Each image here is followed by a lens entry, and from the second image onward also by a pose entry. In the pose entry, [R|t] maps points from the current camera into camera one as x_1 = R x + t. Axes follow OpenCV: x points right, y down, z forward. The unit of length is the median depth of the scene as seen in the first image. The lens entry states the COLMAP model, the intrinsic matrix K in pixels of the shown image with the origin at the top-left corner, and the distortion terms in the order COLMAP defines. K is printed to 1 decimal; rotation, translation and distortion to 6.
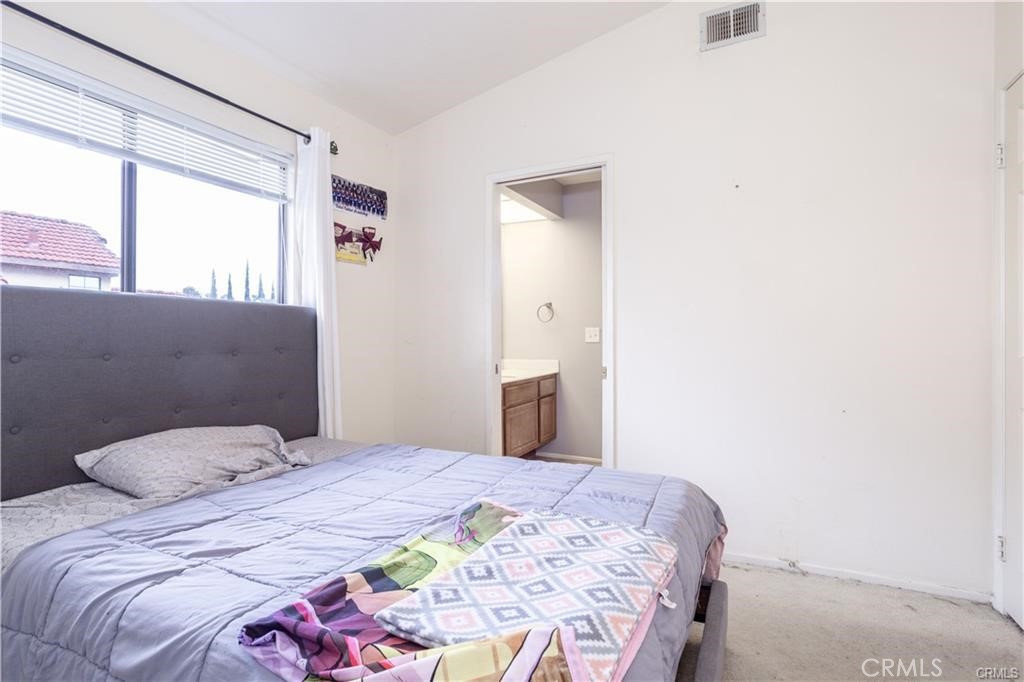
lens RADIAL K [[501.6, 0, 515.2], [0, 501.6, 338.3], [0, 0, 1]] dist [-0.043012, 0.005674]
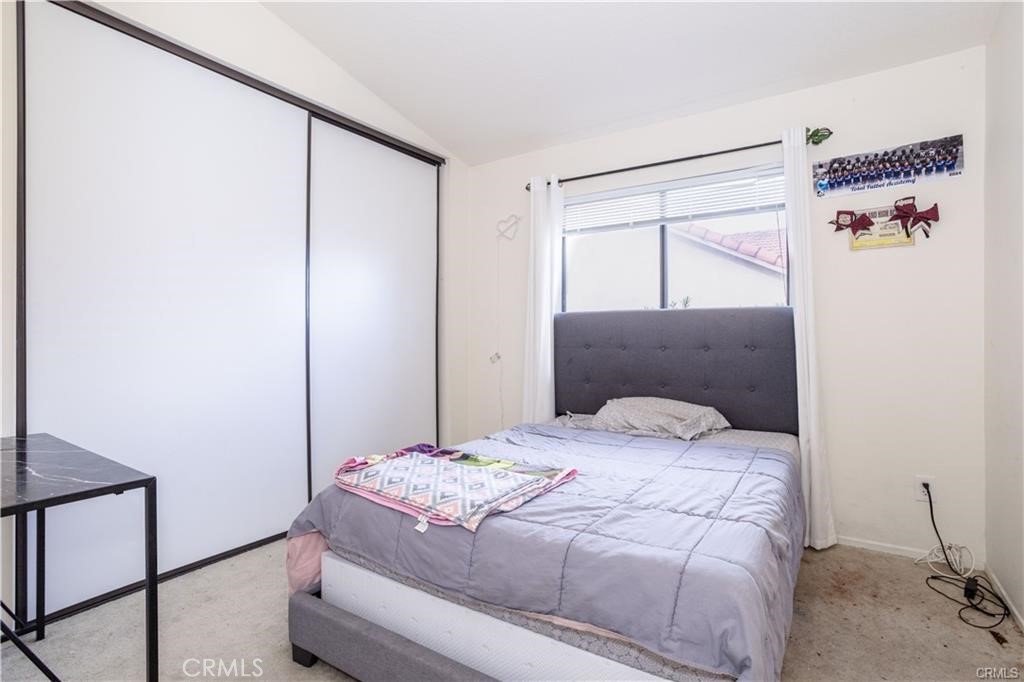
lens RADIAL K [[501.6, 0, 515.9], [0, 501.6, 338.9], [0, 0, 1]] dist [-0.043012, 0.005674]
pose [[-0.140867, -0.007842, -0.989997, 0.569397], [-0.007753, 0.999947, -0.006817, 0.011383], [0.989998, 0.006715, -0.140921, 0.511075]]
